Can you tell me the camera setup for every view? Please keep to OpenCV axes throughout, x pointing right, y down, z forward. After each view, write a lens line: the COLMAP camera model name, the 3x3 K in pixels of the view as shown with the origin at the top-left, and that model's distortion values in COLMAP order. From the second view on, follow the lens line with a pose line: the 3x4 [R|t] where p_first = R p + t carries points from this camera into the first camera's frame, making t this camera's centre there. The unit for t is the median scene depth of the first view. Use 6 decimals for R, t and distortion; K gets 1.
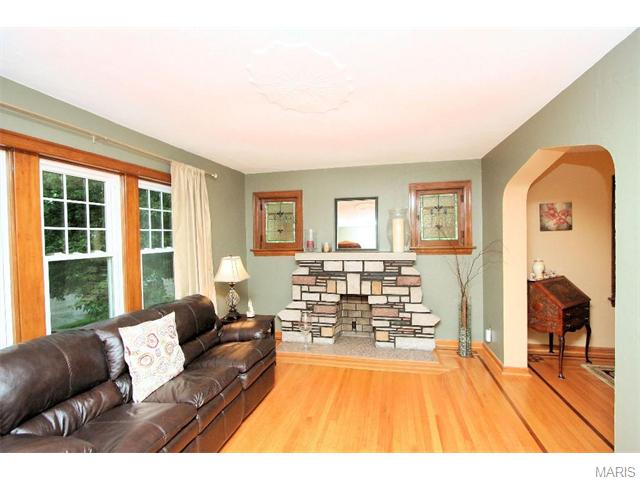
lens RADIAL K [[318.2, 0, 318.4], [0, 318.2, 243.4], [0, 0, 1]] dist [-0.002038, 0.000571]
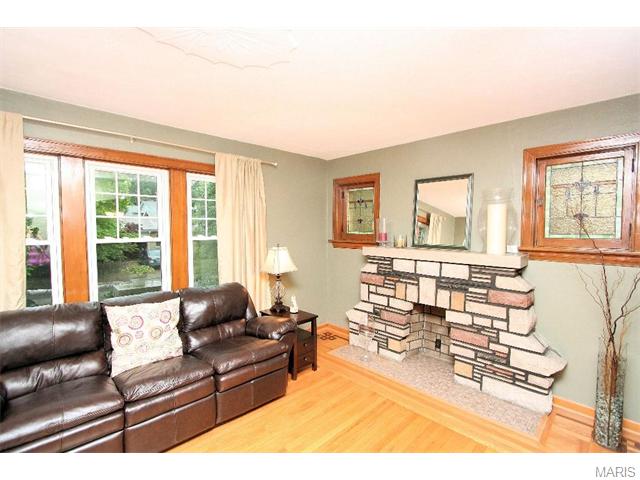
lens RADIAL K [[301.7, 0, 317.0], [0, 301.7, 242.2], [0, 0, 1]] dist [-0.001030, -0.000662]
pose [[0.840451, 0.046351, -0.539901, 0.282910], [-0.028984, 0.998754, 0.040626, -0.011915], [0.541112, -0.018495, 0.840747, 0.262290]]
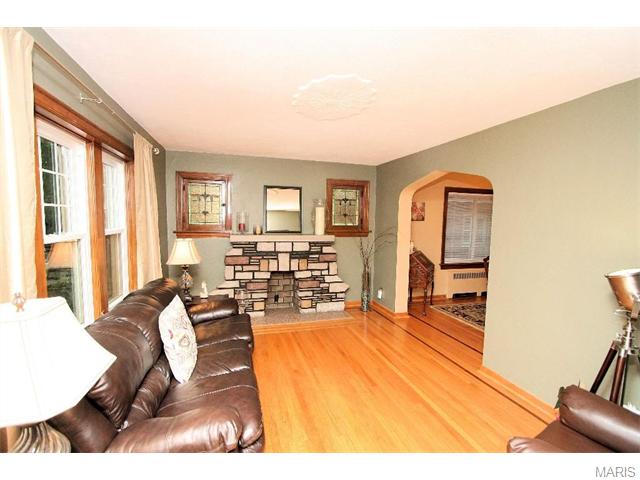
lens RADIAL K [[307.5, 0, 323.5], [0, 307.5, 242.5], [0, 0, 1]] dist [0.002910, 0.000533]
pose [[0.863738, -0.008034, 0.503877, -0.338594], [-0.020734, 0.998460, 0.051461, -0.003658], [-0.503514, -0.054896, 0.862241, -0.031149]]
